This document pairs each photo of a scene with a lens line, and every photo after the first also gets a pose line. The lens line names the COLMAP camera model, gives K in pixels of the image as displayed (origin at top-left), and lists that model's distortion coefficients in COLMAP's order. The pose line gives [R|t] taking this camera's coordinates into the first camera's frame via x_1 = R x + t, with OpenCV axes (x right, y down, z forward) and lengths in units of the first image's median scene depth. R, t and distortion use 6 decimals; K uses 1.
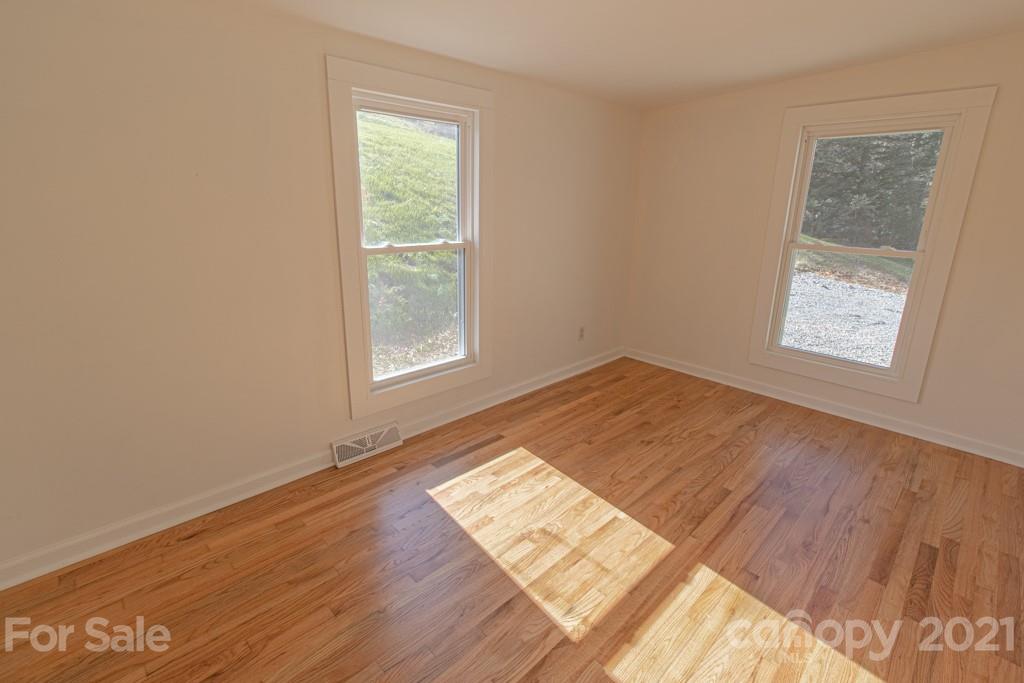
lens RADIAL K [[474.5, 0, 512.4], [0, 474.5, 324.8], [0, 0, 1]] dist [-0.001457, -0.000728]
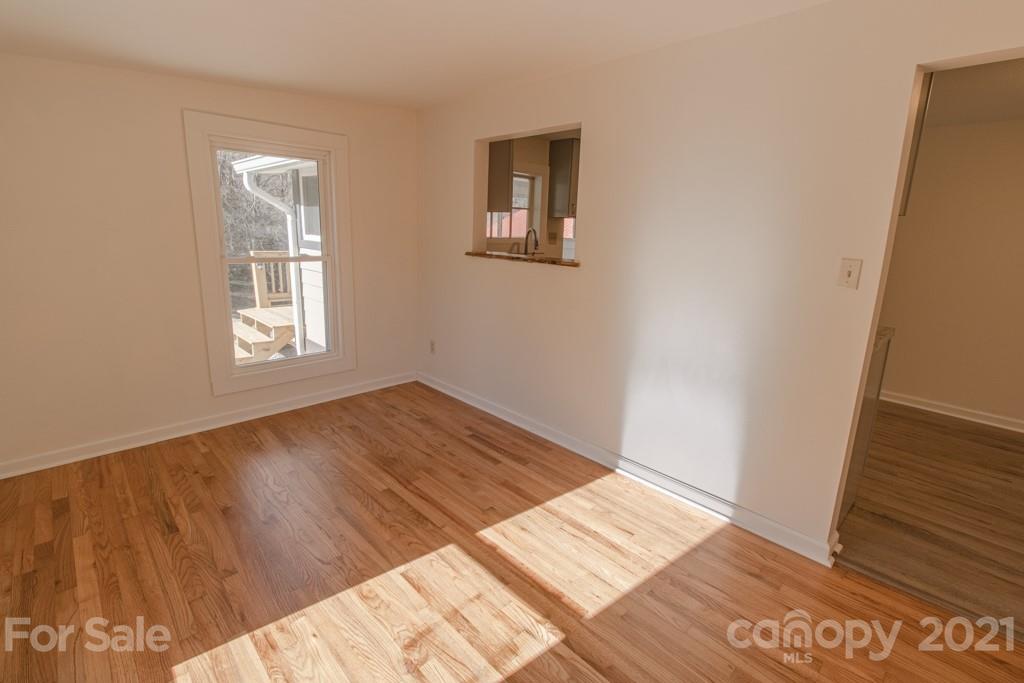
lens RADIAL K [[474.5, 0, 512.4], [0, 474.5, 324.8], [0, 0, 1]] dist [-0.001457, -0.000728]
pose [[-0.006793, -0.221097, 0.975228, -0.540190], [0.226807, 0.949493, 0.216842, -0.181629], [-0.973916, 0.222662, 0.043697, 0.644559]]
